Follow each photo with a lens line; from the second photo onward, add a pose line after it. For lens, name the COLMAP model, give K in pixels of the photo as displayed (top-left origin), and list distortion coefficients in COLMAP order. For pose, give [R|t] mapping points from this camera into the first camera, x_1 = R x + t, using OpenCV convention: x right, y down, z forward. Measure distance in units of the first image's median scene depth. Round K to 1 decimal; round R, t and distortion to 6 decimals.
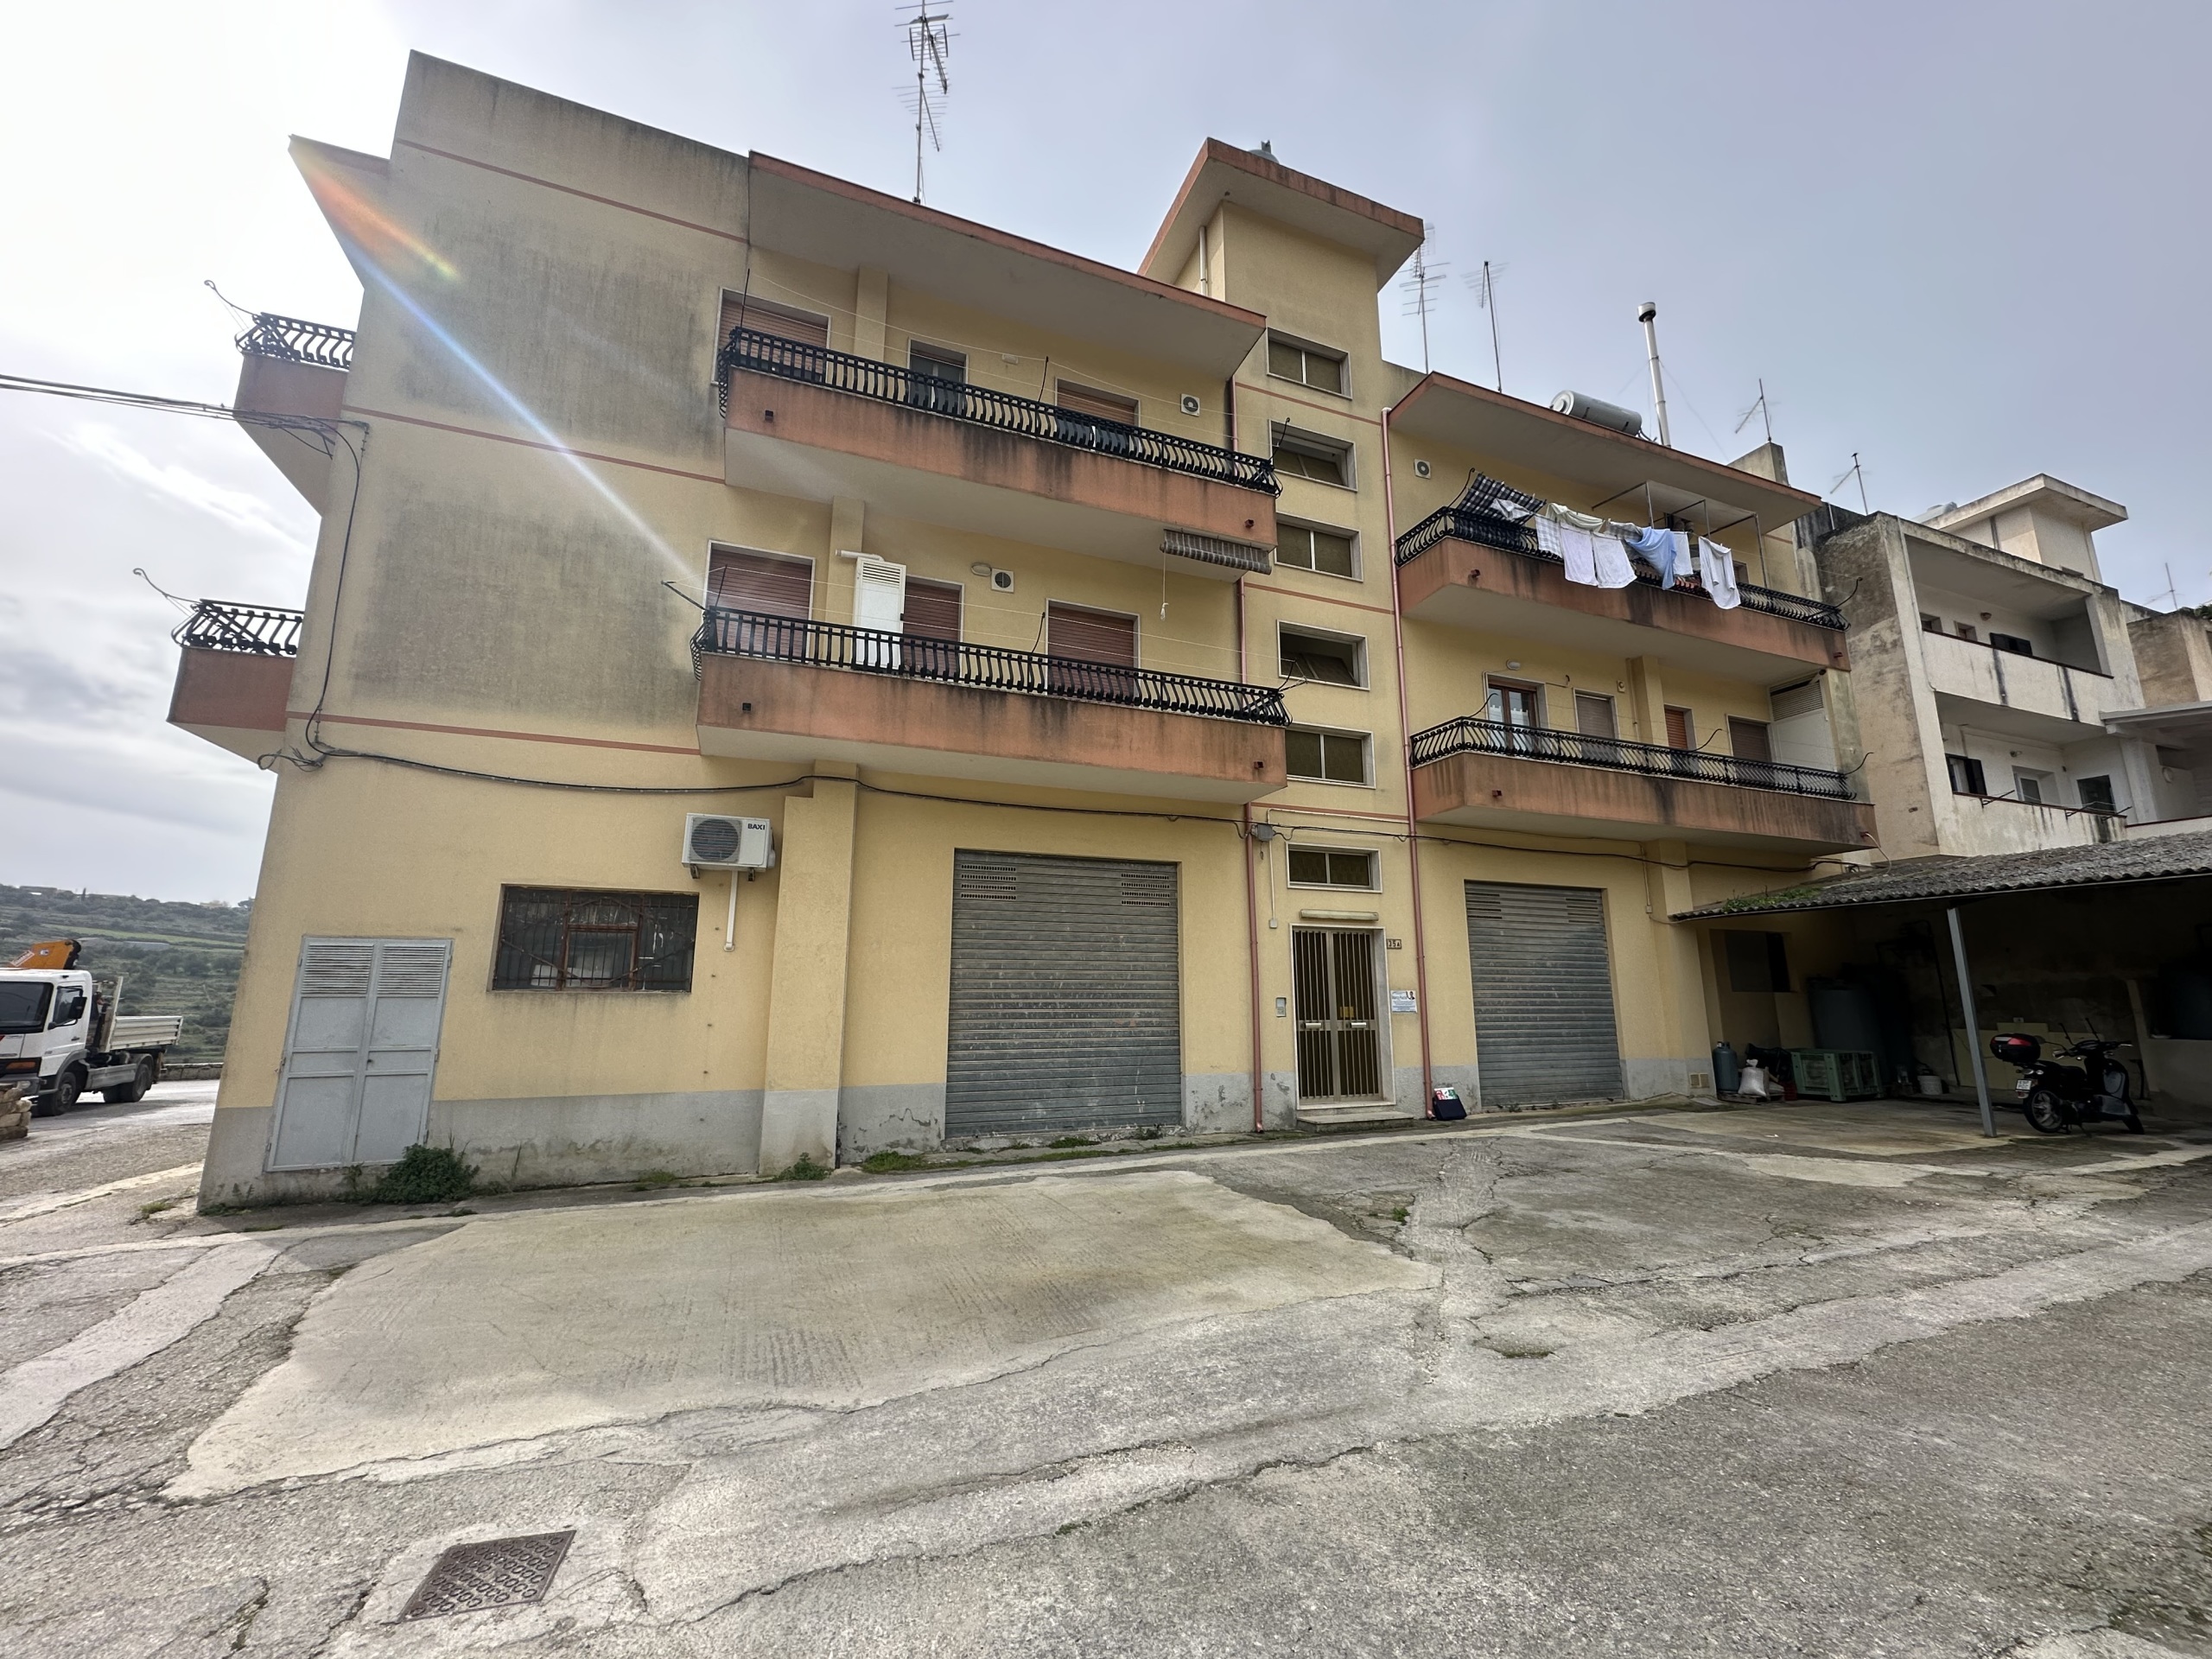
lens RADIAL K [[878.4, 0, 1106.7], [0, 878.4, 830.7], [0, 0, 1]] dist [-0.005300, 0.001255]
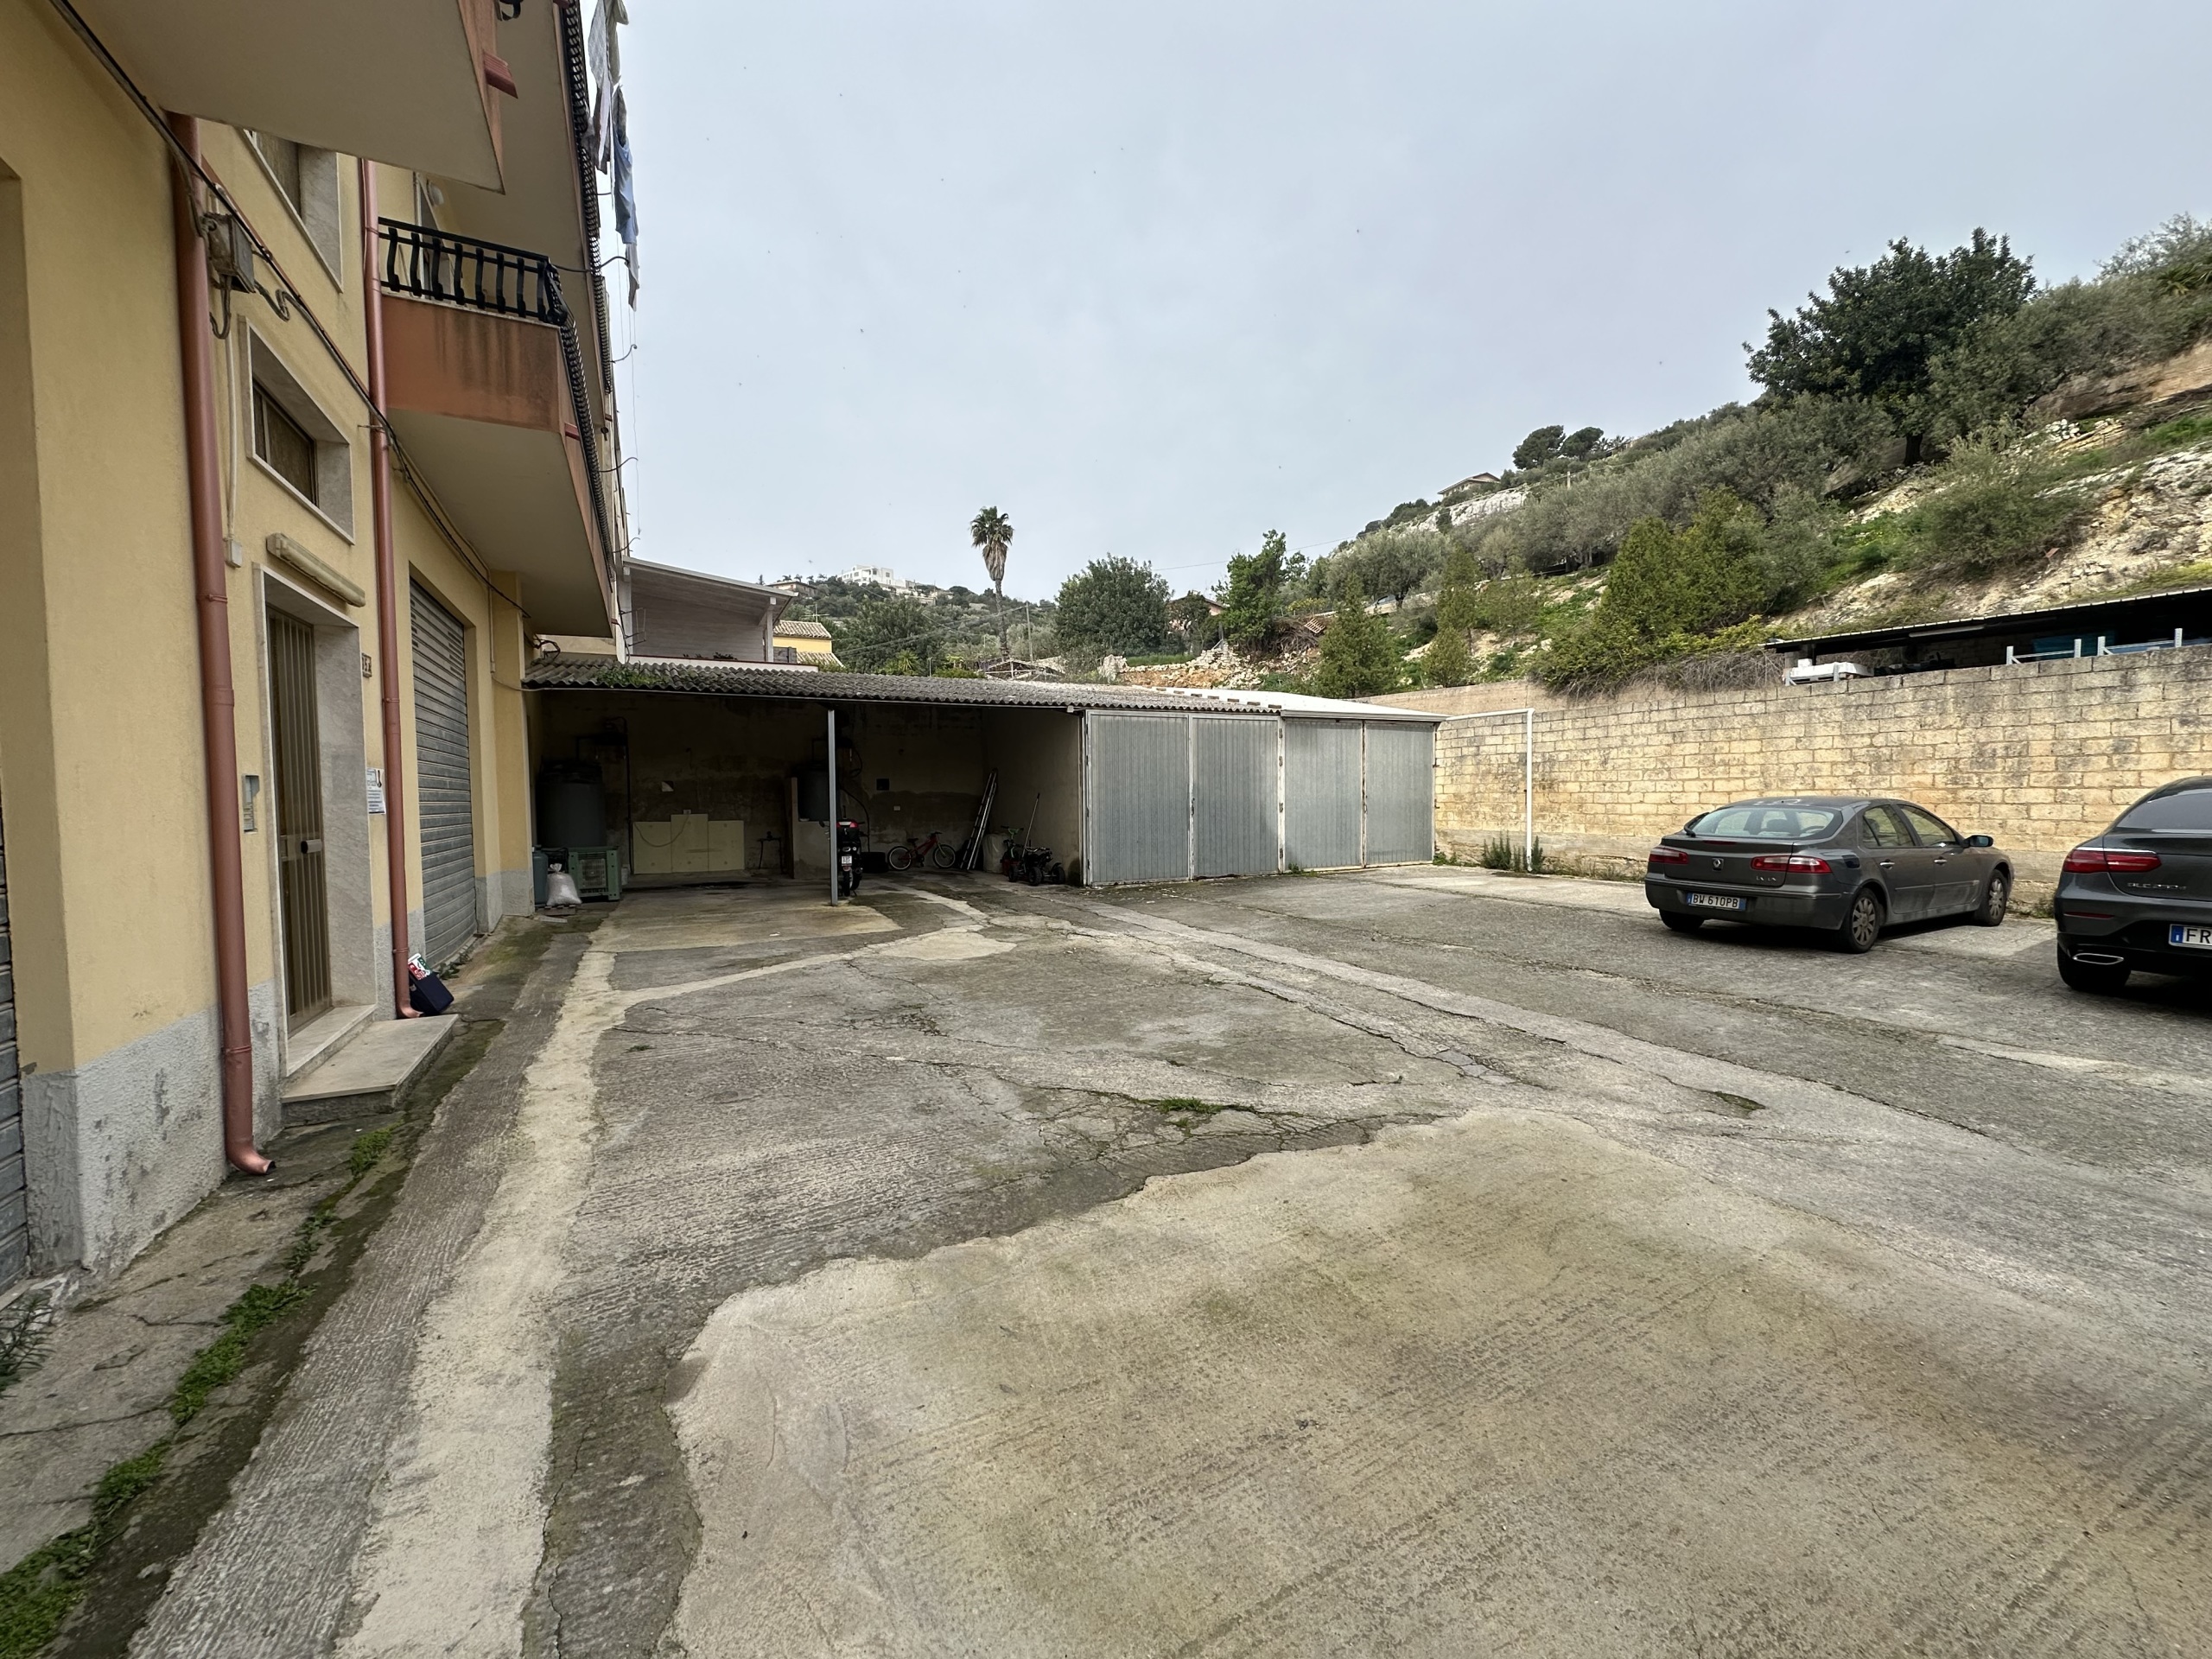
lens RADIAL K [[878.4, 0, 1106.7], [0, 878.4, 830.7], [0, 0, 1]] dist [-0.005300, 0.001255]
pose [[-0.103854, -0.038070, 0.993864, -0.386239], [-0.178159, 0.983817, 0.019068, 0.329624], [-0.978506, -0.175085, -0.108956, 1.584931]]
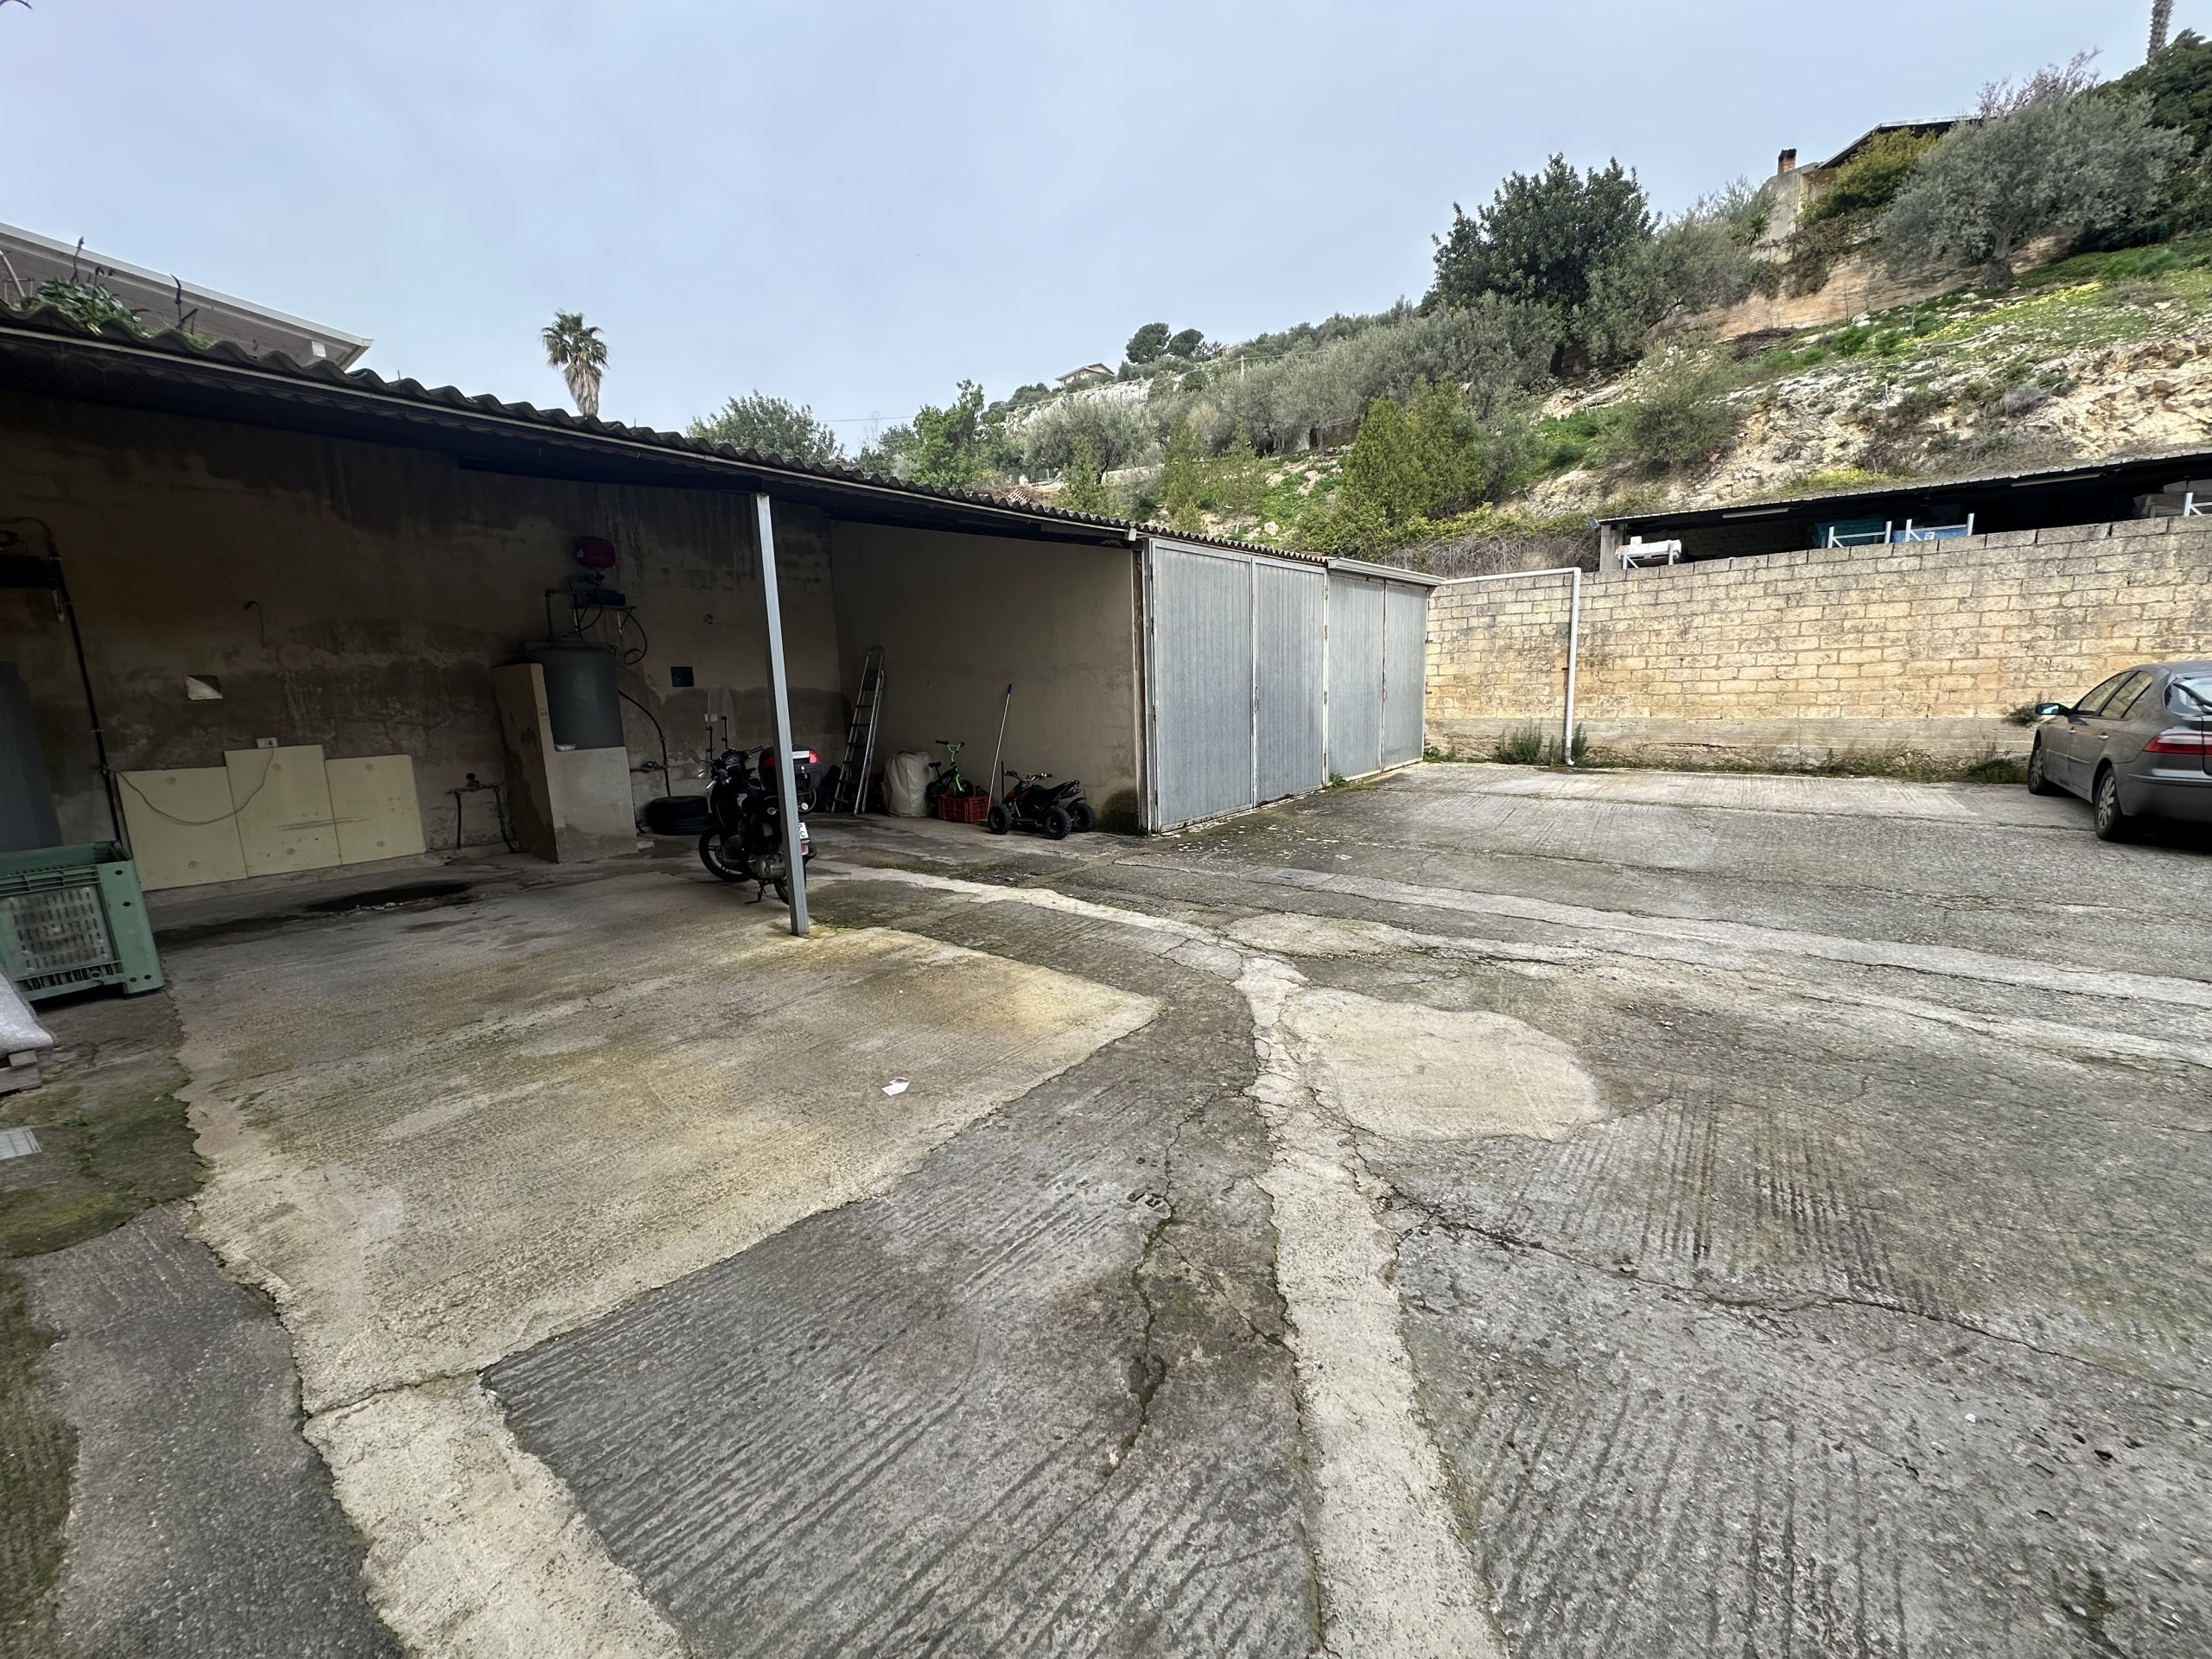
lens RADIAL K [[878.4, 0, 1106.7], [0, 878.4, 830.7], [0, 0, 1]] dist [-0.005300, 0.001255]
pose [[-0.504174, -0.127017, 0.854210, 0.913944], [-0.130284, 0.988991, 0.070161, 0.450017], [-0.853718, -0.075916, -0.515172, 2.259739]]
